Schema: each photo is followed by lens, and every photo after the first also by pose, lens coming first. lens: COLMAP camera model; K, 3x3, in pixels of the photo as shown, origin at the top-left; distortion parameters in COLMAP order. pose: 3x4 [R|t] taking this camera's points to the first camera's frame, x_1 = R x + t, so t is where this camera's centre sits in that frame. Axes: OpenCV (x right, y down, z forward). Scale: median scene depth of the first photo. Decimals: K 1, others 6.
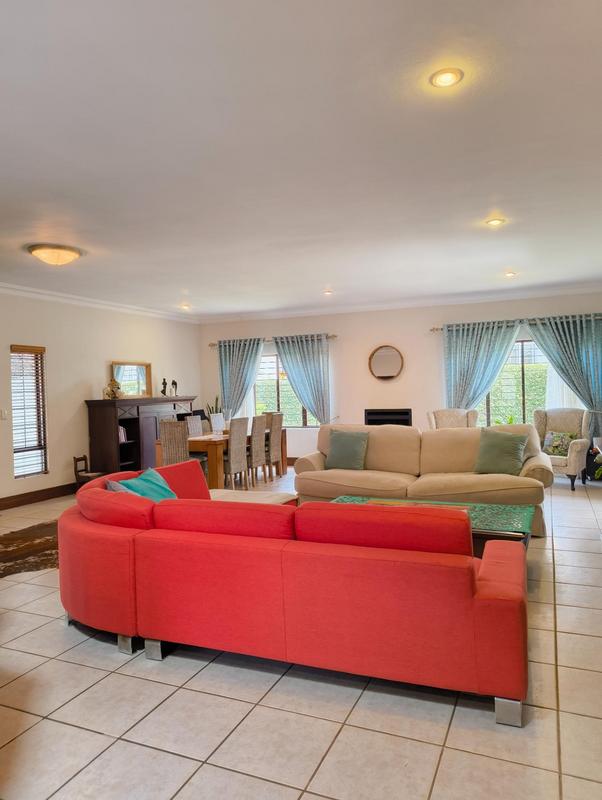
lens RADIAL K [[552.6, 0, 309.1], [0, 552.6, 400.2], [0, 0, 1]] dist [0.042388, -0.044893]
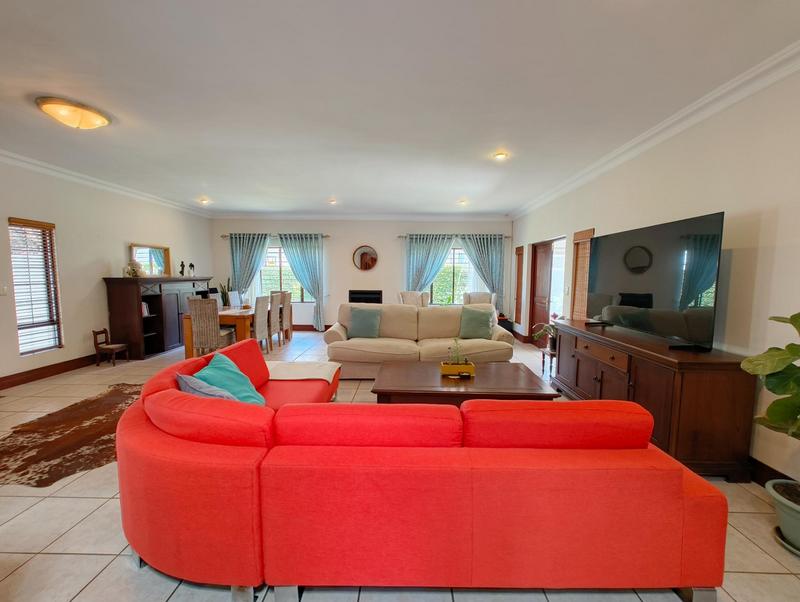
lens RADIAL K [[331.7, 0, 399.7], [0, 331.7, 304.8], [0, 0, 1]] dist [-0.001912, 0.000907]
pose [[0.927609, 0.001105, 0.373550, -0.110747], [-0.026075, 0.997748, 0.061796, -0.002148], [-0.372641, -0.067063, 0.925549, 0.189087]]
